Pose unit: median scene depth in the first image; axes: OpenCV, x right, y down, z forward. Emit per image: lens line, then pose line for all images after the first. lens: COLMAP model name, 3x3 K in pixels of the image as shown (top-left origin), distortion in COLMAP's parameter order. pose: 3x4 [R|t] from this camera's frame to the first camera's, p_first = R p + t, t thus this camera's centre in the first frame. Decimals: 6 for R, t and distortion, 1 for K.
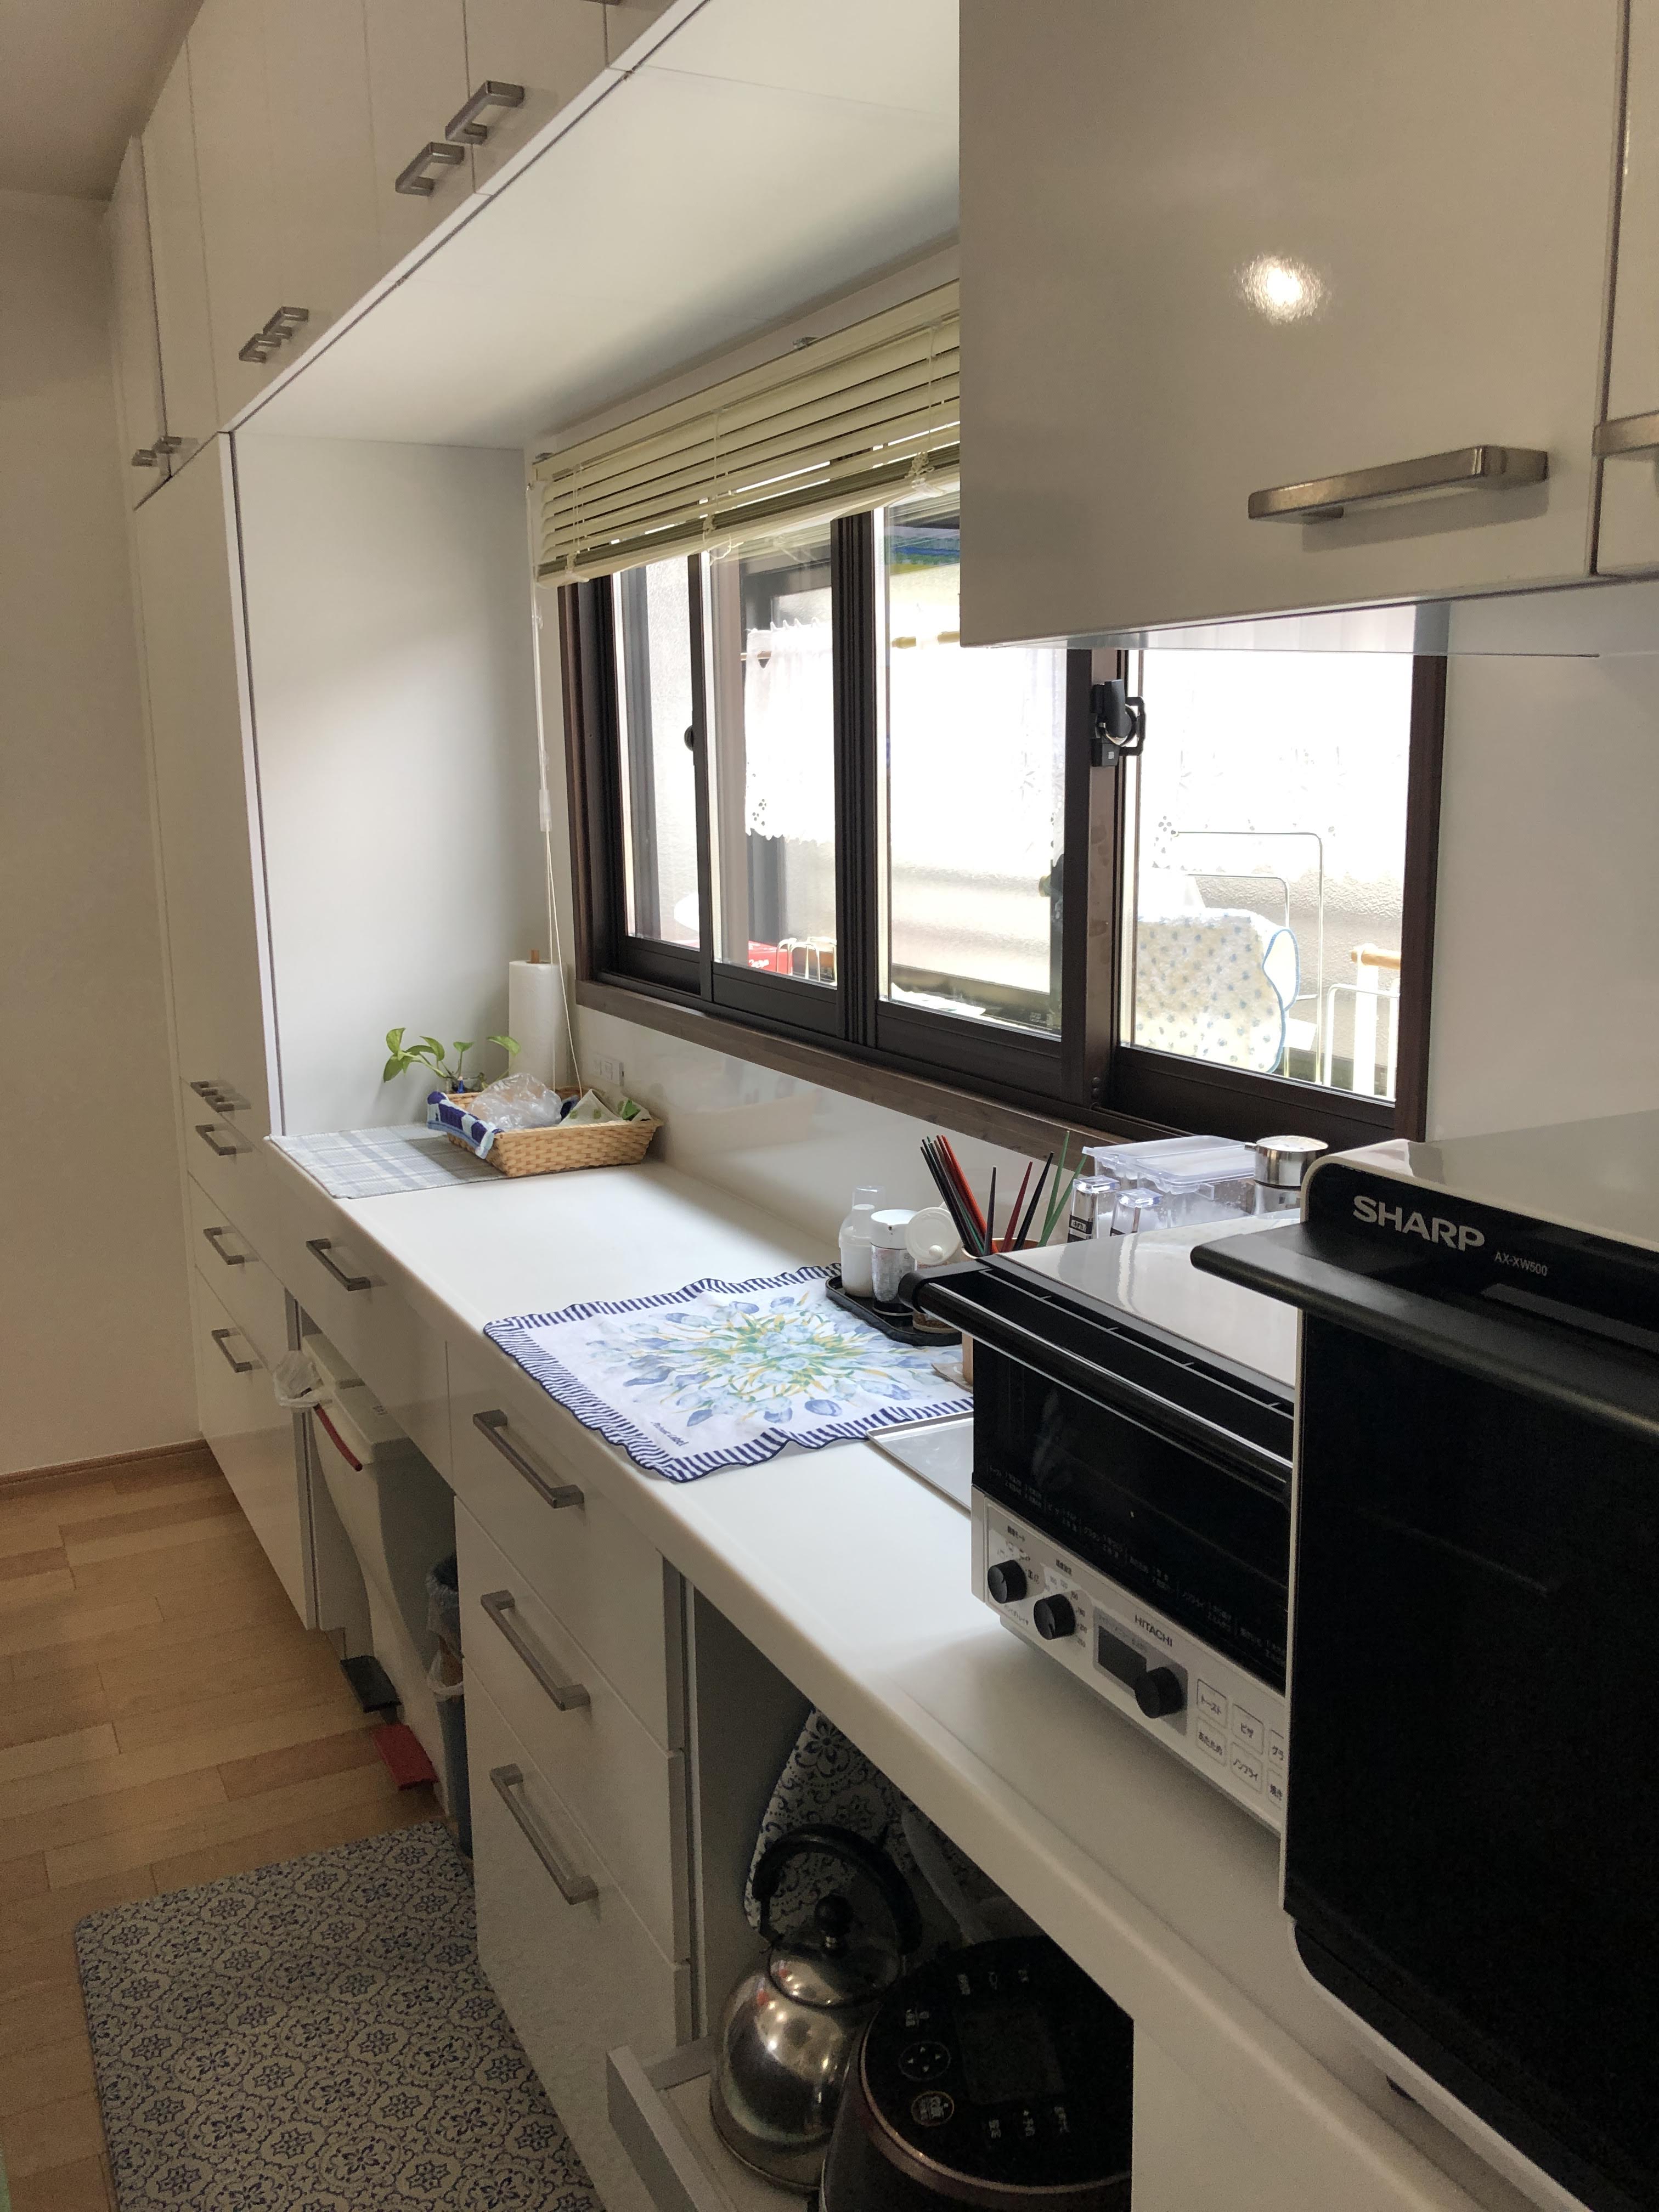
lens RADIAL K [[1904.1, 0, 829.5], [0, 1904.1, 1106.0], [0, 0, 1]] dist [0.002722, -0.009850]
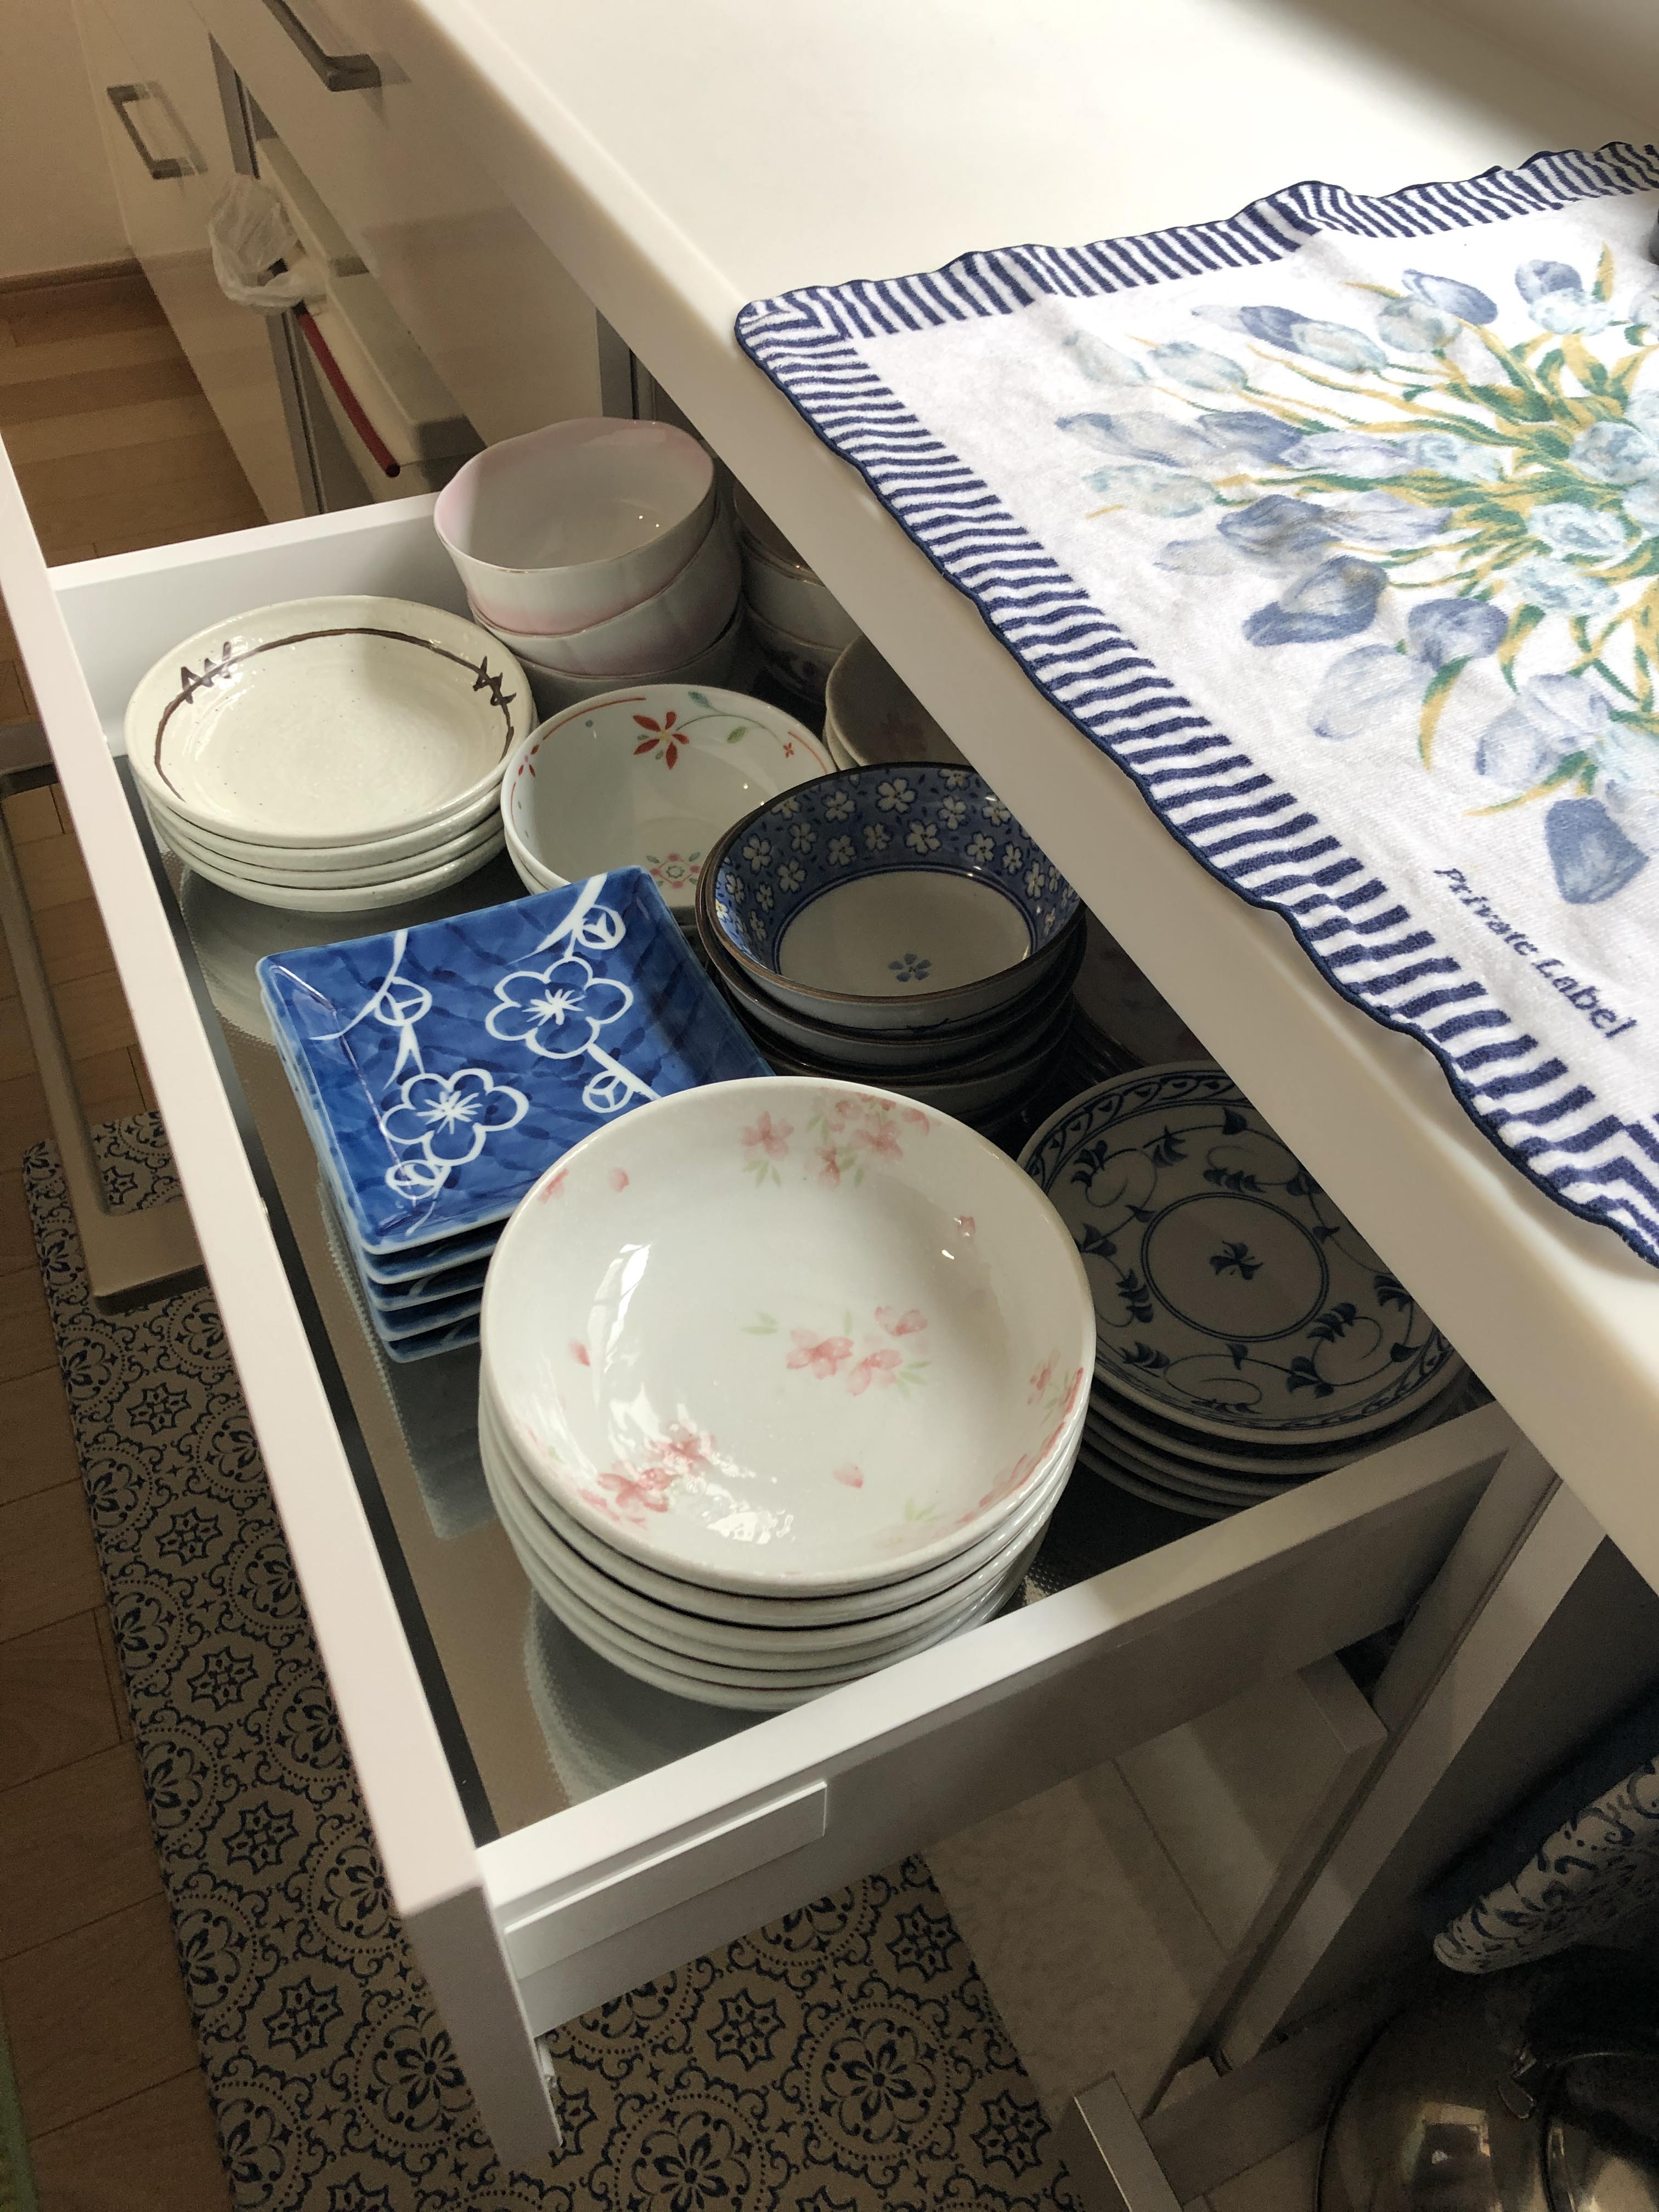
lens RADIAL K [[1904.1, 0, 829.5], [0, 1904.1, 1106.0], [0, 0, 1]] dist [0.002722, -0.009850]
pose [[0.998477, 0.054722, 0.007010, -0.158775], [-0.048254, 0.804658, 0.591774, 0.021649], [0.026743, -0.591211, 0.806073, 0.625722]]
